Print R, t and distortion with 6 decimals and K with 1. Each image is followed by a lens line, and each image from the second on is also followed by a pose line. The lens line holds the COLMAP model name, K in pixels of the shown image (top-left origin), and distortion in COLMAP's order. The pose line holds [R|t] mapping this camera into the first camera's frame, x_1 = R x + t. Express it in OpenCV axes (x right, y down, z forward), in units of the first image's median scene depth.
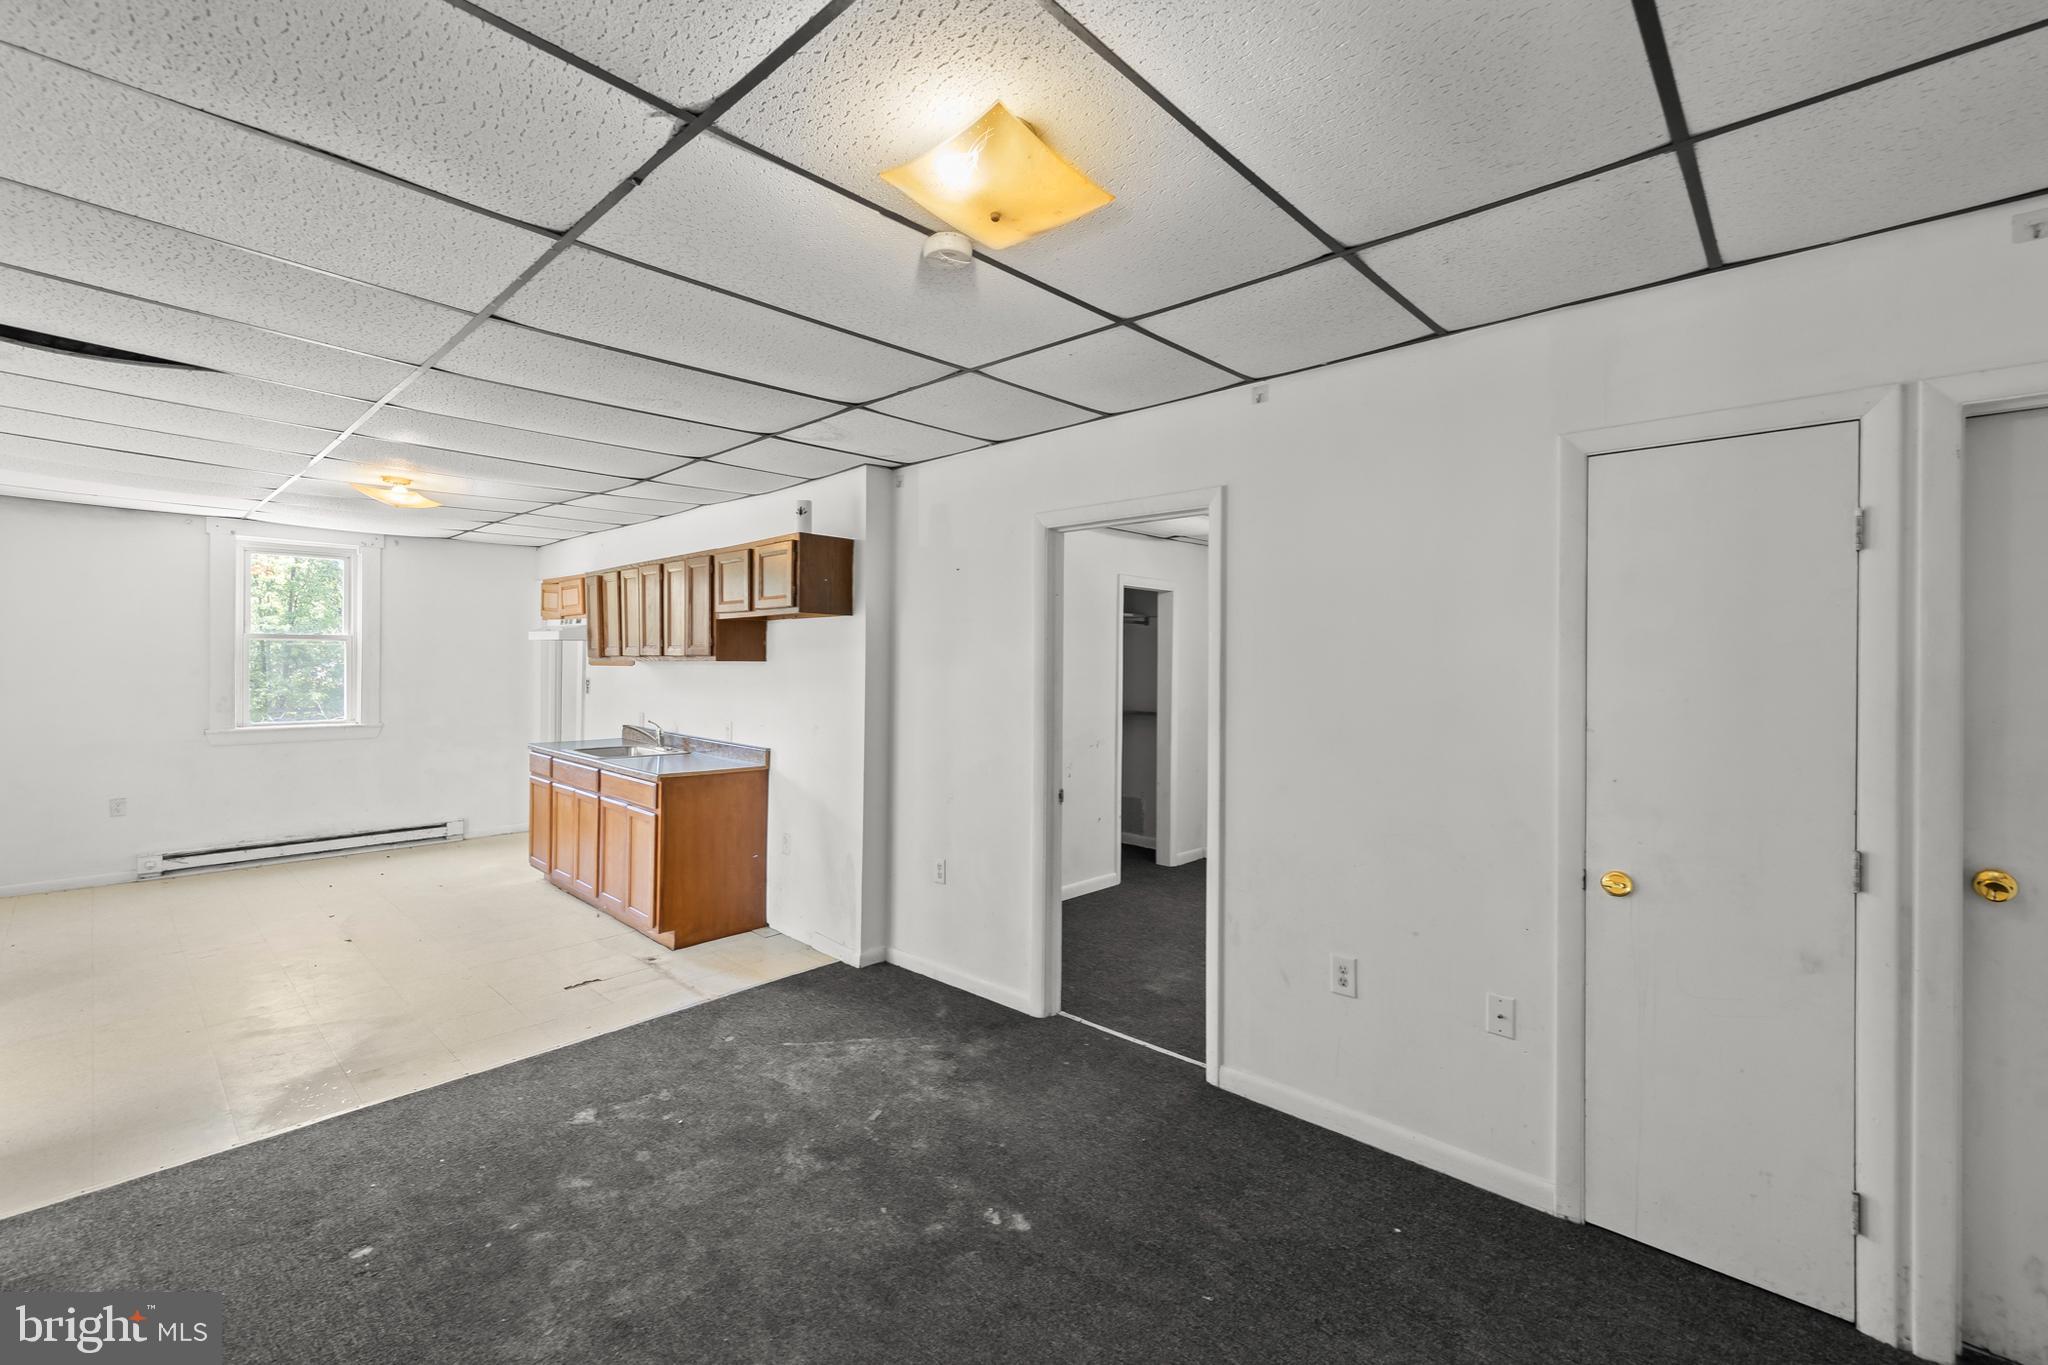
lens RADIAL K [[868.6, 0, 1023.4], [0, 868.6, 656.1], [0, 0, 1]] dist [0.015270, -0.001017]
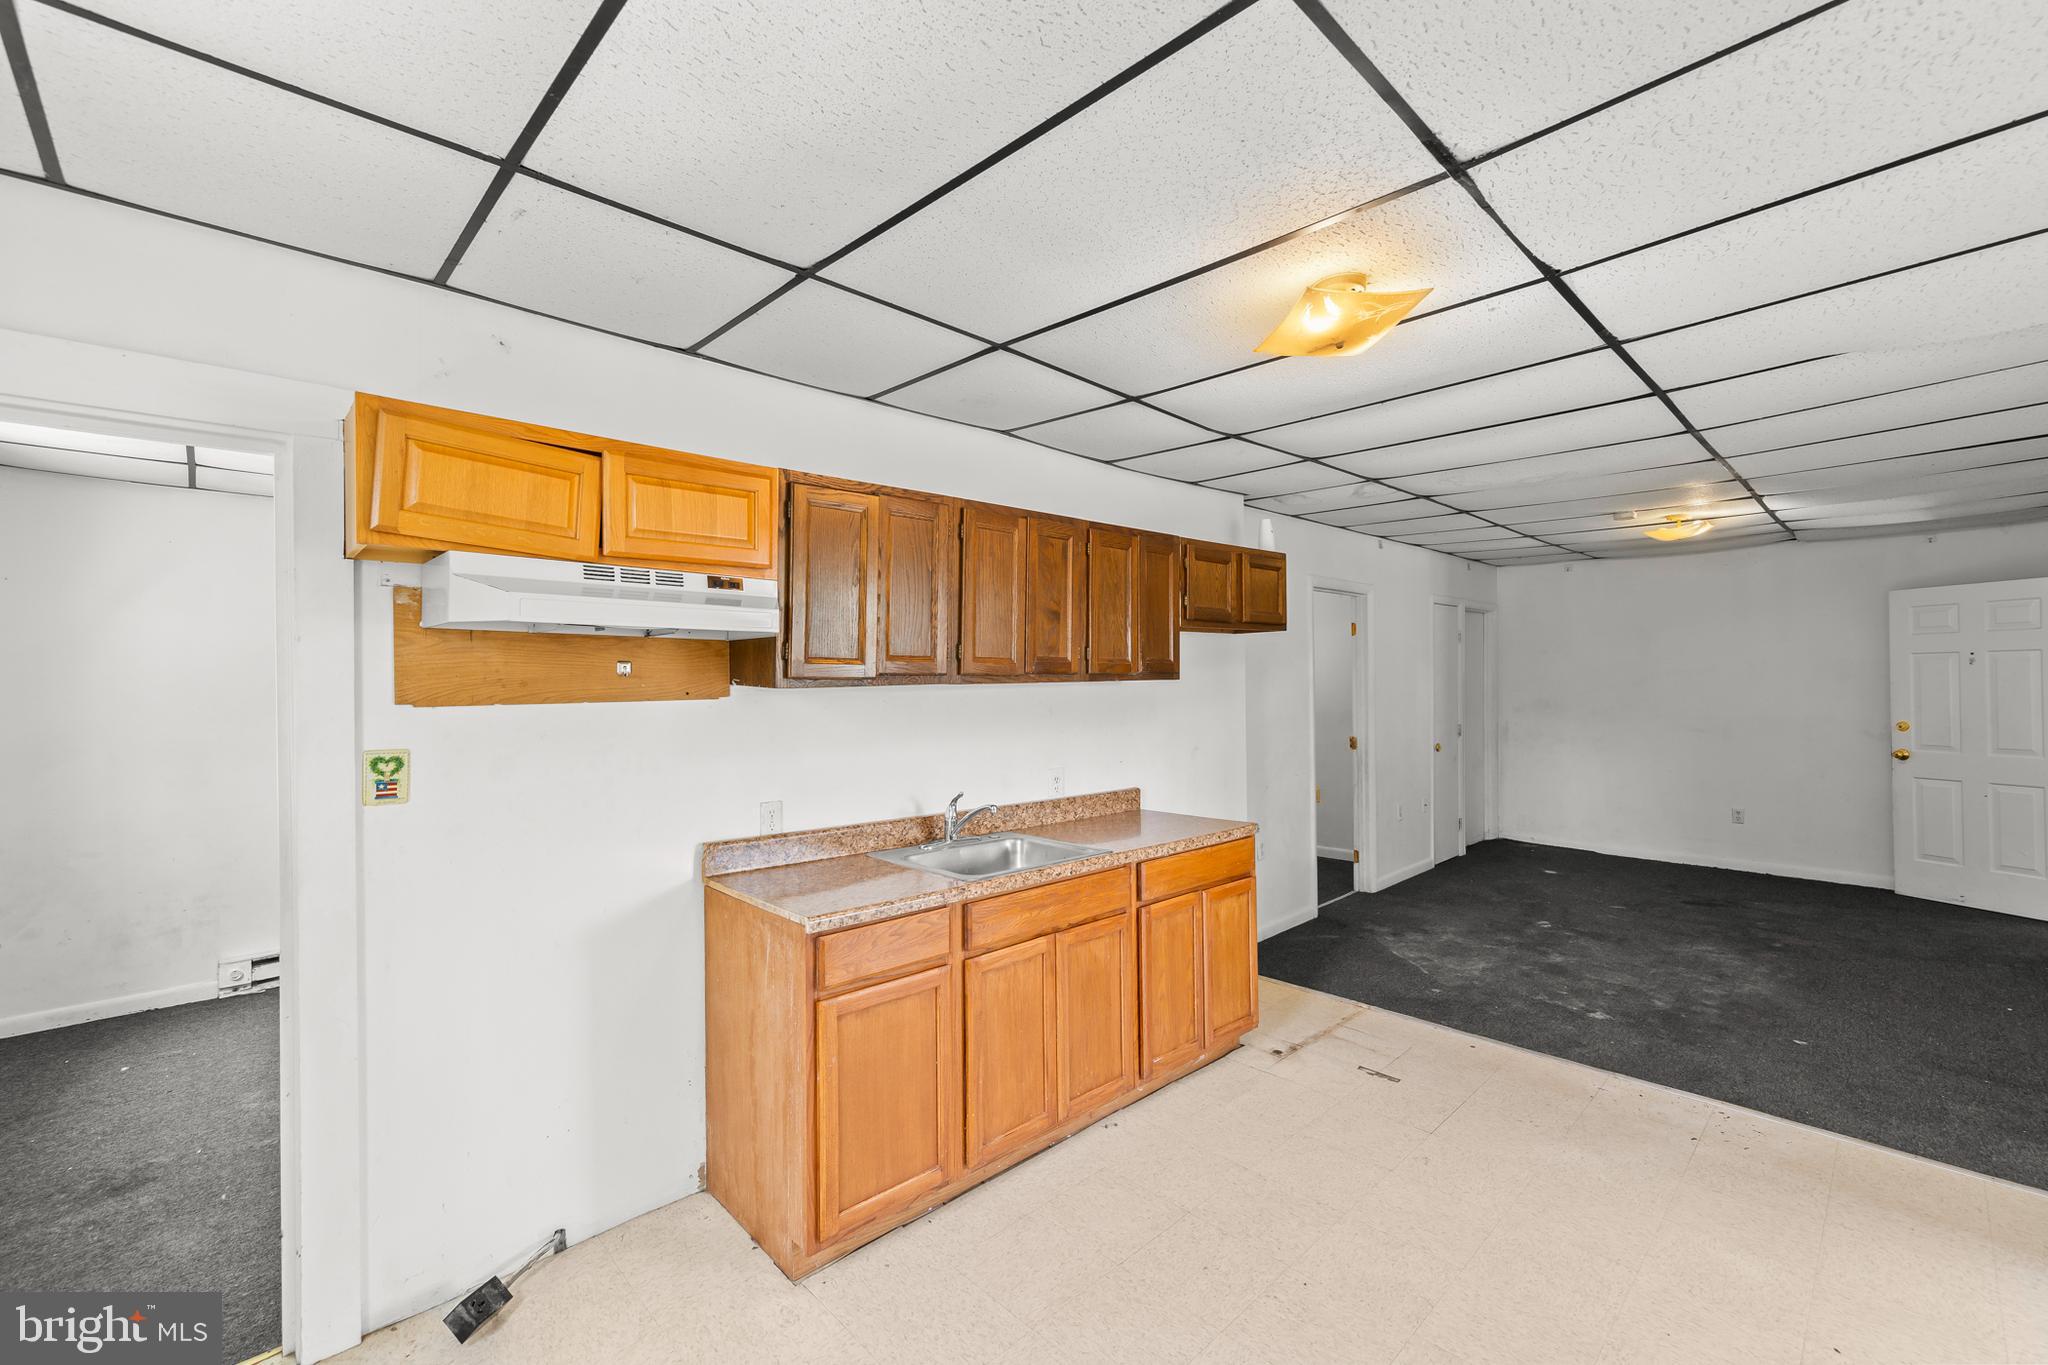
lens RADIAL K [[863.5, 0, 1024.0], [0, 863.5, 682.5], [0, 0, 1]] dist [0.013119, 0.000003]
pose [[0.040256, -0.015043, 0.999076, -1.628881], [-0.000385, 0.999886, 0.015071, -0.003010], [-0.999189, -0.000992, 0.040245, 1.600621]]
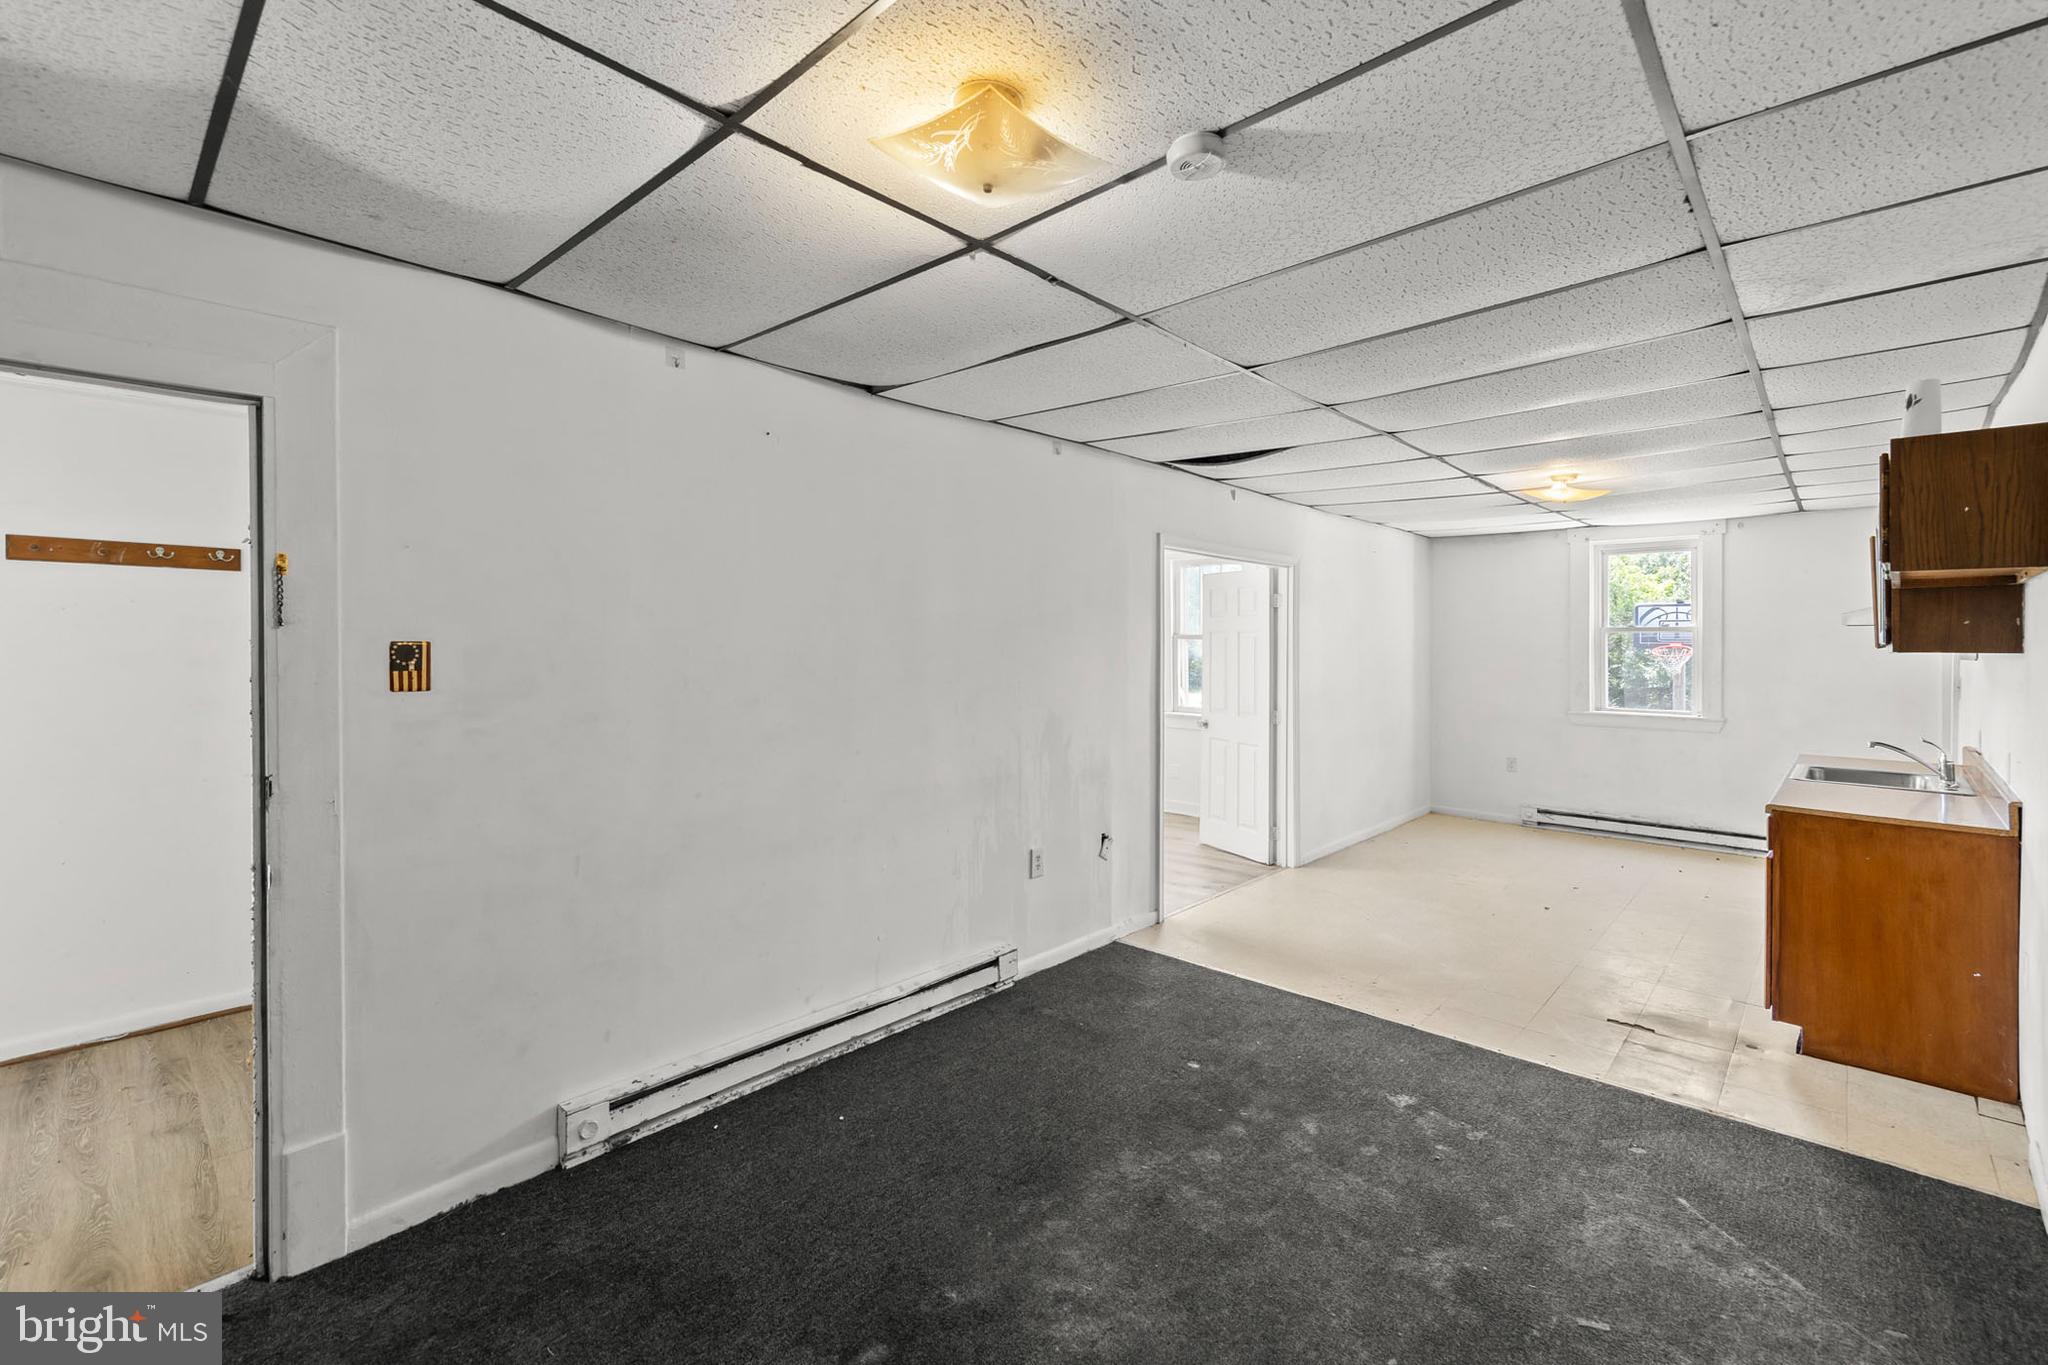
lens RADIAL K [[868.6, 0, 1023.4], [0, 868.6, 656.1], [0, 0, 1]] dist [0.015270, -0.001017]
pose [[0.001419, 0.005662, -0.999983, 0.443967], [0.001758, 0.999982, 0.005665, 0.005220], [0.999997, -0.001766, 0.001409, 0.491451]]
